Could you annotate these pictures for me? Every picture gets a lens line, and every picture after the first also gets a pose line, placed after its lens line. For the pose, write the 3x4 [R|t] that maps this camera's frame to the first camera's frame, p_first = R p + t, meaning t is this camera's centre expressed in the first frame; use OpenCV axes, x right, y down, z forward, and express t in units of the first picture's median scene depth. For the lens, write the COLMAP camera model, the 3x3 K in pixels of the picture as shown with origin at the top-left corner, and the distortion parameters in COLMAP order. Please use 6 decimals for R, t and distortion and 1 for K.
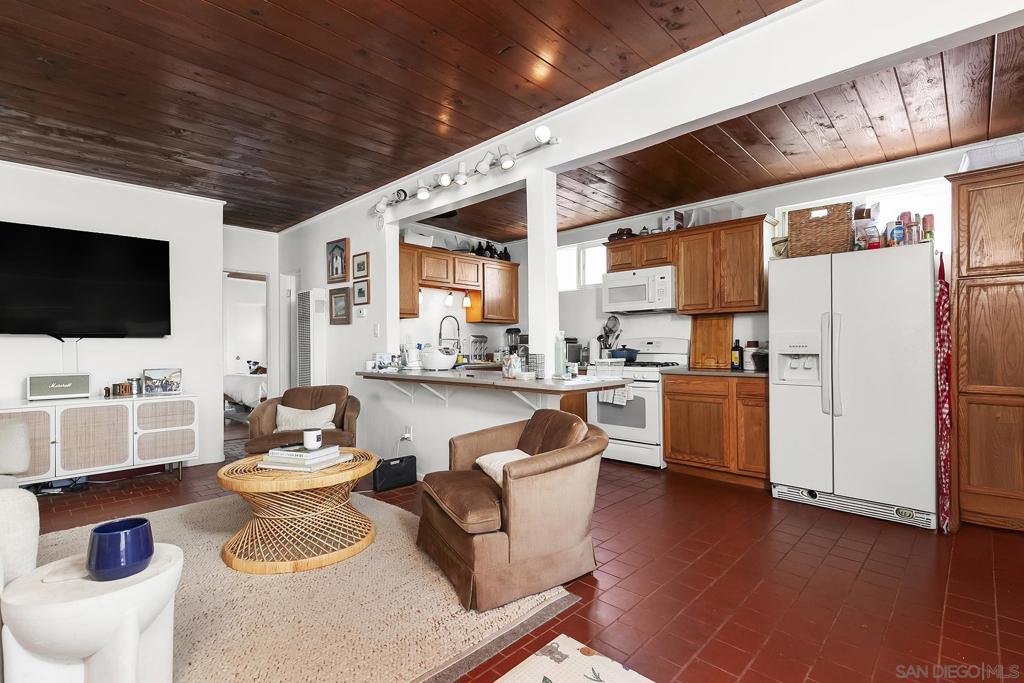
lens RADIAL K [[470.6, 0, 510.4], [0, 470.6, 347.9], [0, 0, 1]] dist [0.001231, -0.002388]
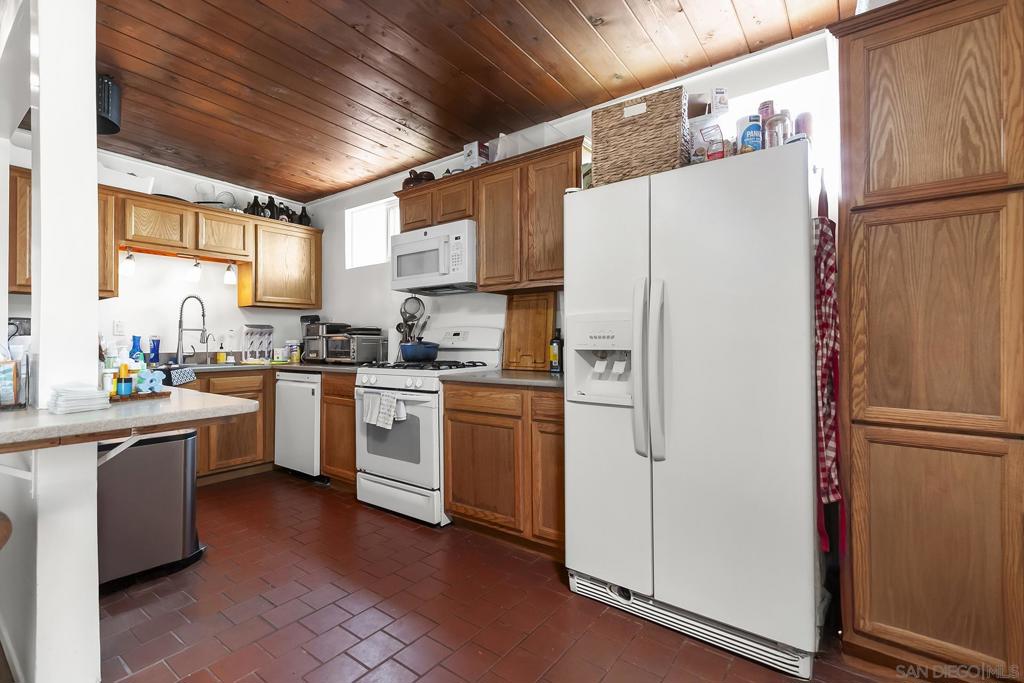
lens RADIAL K [[470.6, 0, 501.7], [0, 470.6, 340.7], [0, 0, 1]] dist [0.001231, -0.002388]
pose [[0.991951, -0.004186, 0.126552, 0.398500], [0.004349, 0.999990, -0.001012, 0.000627], [-0.126546, 0.001554, 0.991960, 0.421946]]
